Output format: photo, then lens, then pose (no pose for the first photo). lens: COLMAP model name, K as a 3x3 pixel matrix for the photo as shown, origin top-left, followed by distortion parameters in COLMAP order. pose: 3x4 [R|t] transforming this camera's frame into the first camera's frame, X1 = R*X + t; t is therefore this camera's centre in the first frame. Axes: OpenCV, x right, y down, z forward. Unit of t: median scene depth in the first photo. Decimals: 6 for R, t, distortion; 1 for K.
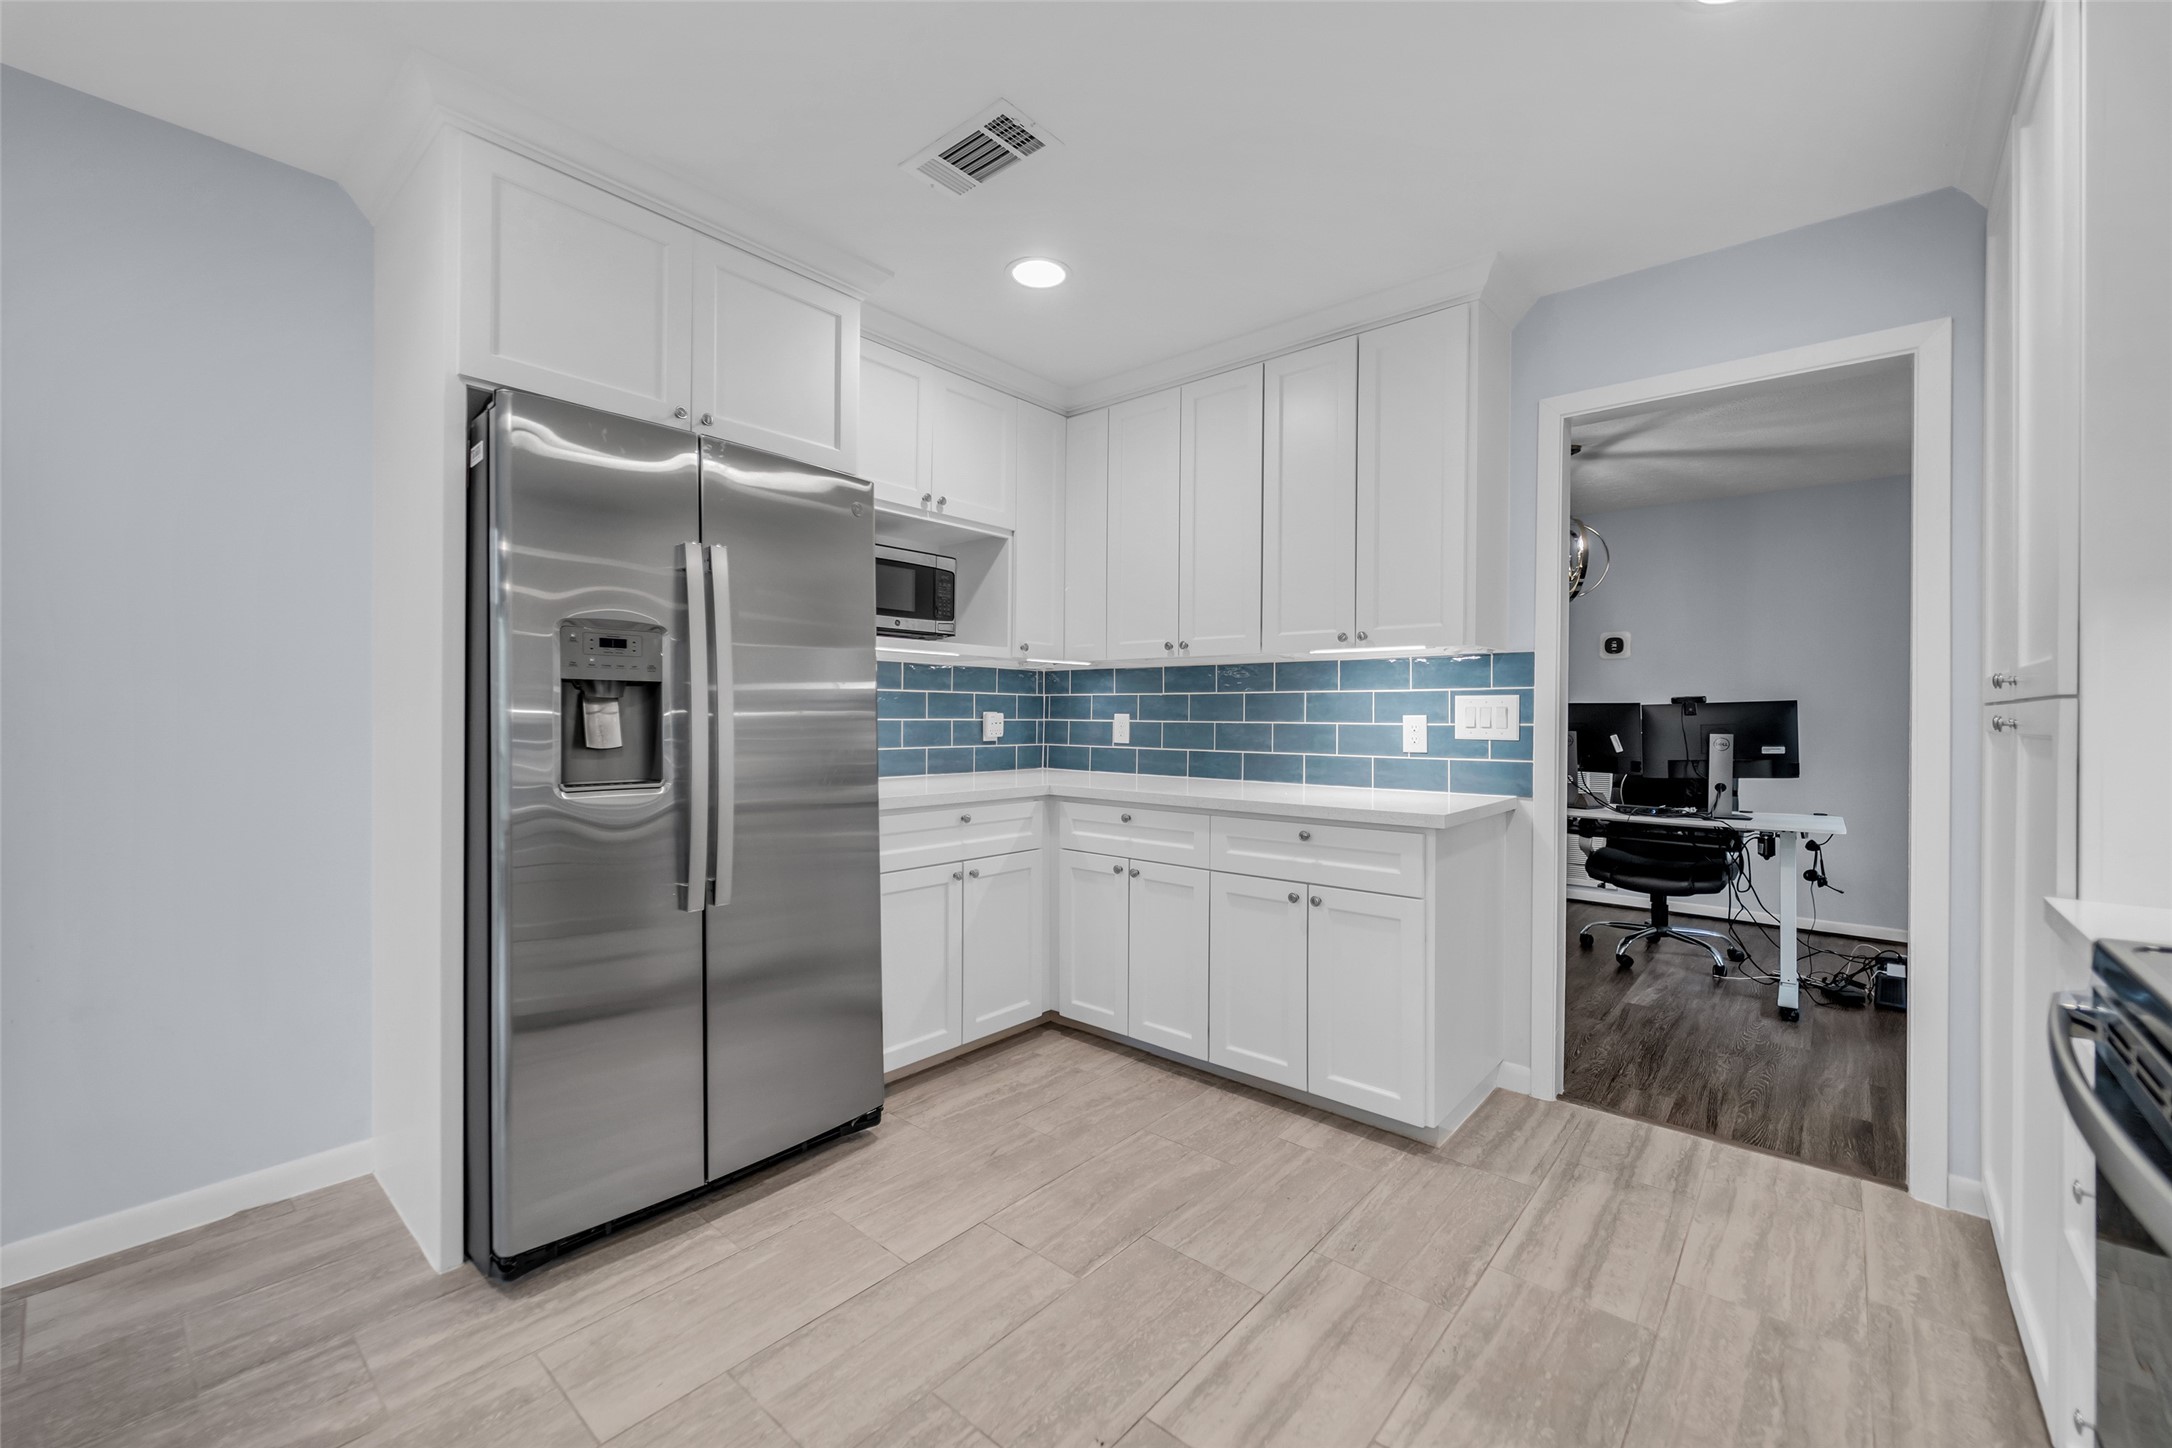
lens RADIAL K [[879.7, 0, 1069.9], [0, 879.7, 715.0], [0, 0, 1]] dist [0.006735, -0.003181]
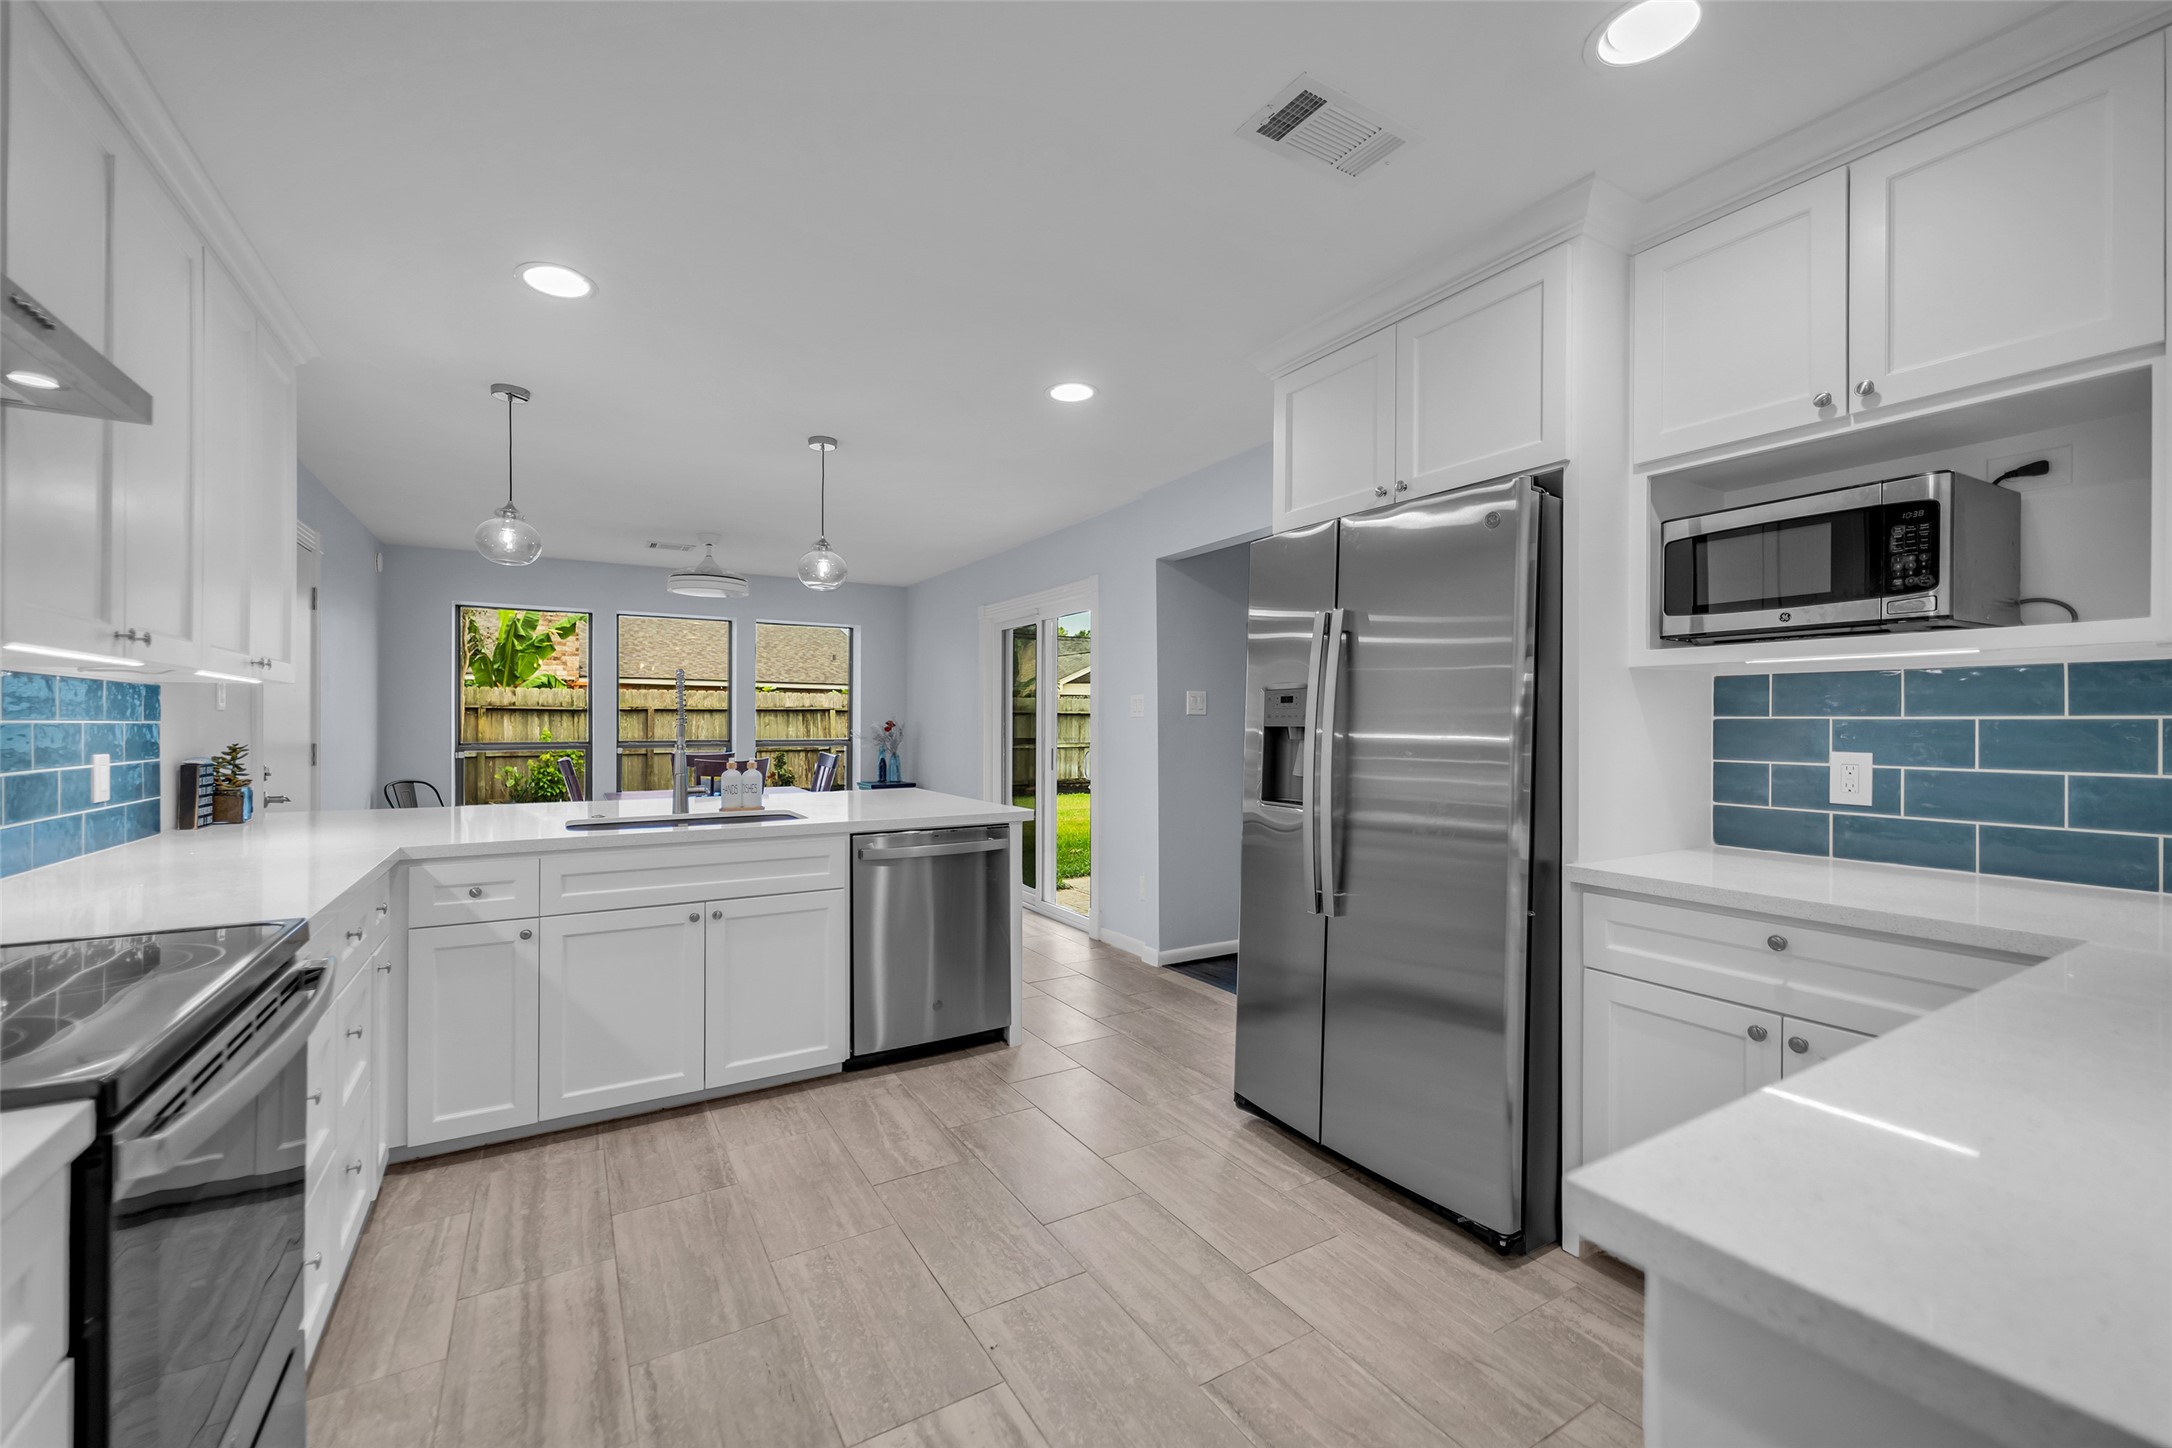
lens RADIAL K [[879.7, 0, 1074.9], [0, 879.7, 722.2], [0, 0, 1]] dist [0.006735, -0.003181]
pose [[-0.310002, -0.008442, -0.950699, 0.618892], [-0.004431, 0.999963, -0.007435, -0.023904], [0.950726, 0.001908, -0.310027, 0.777969]]
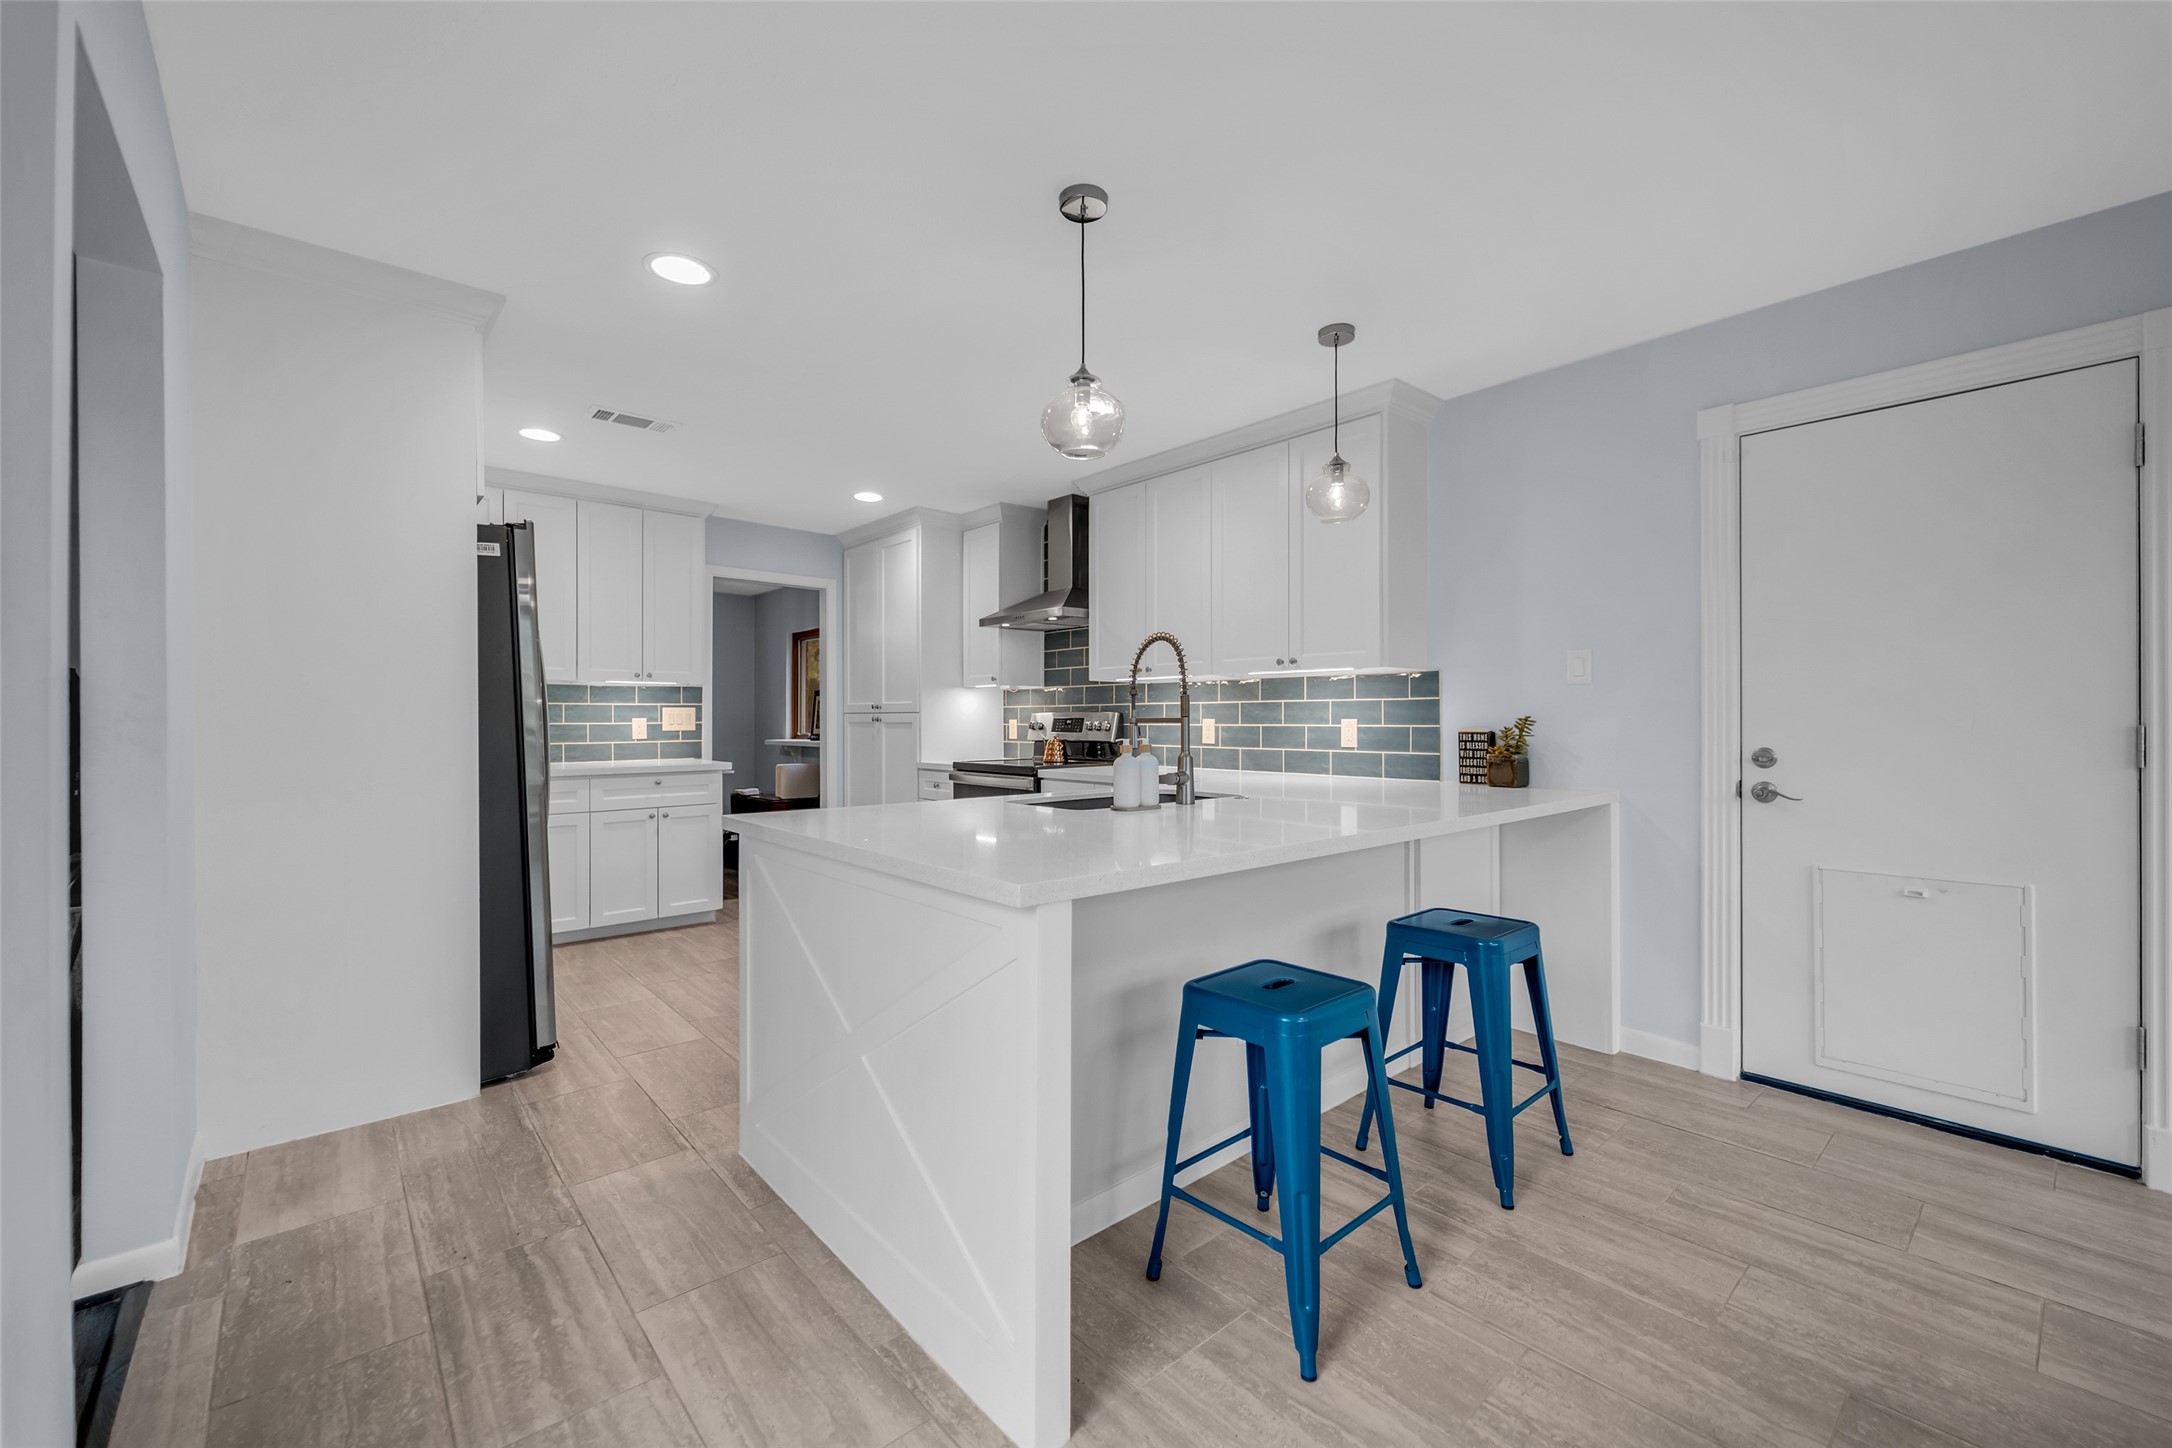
lens RADIAL K [[879.7, 0, 1088.6], [0, 879.7, 719.7], [0, 0, 1]] dist [0.006735, -0.003181]
pose [[0.119926, -0.009221, 0.992740, -1.395529], [0.004853, 0.999950, 0.008702, -0.008666], [-0.992771, 0.003774, 0.119965, -0.138363]]
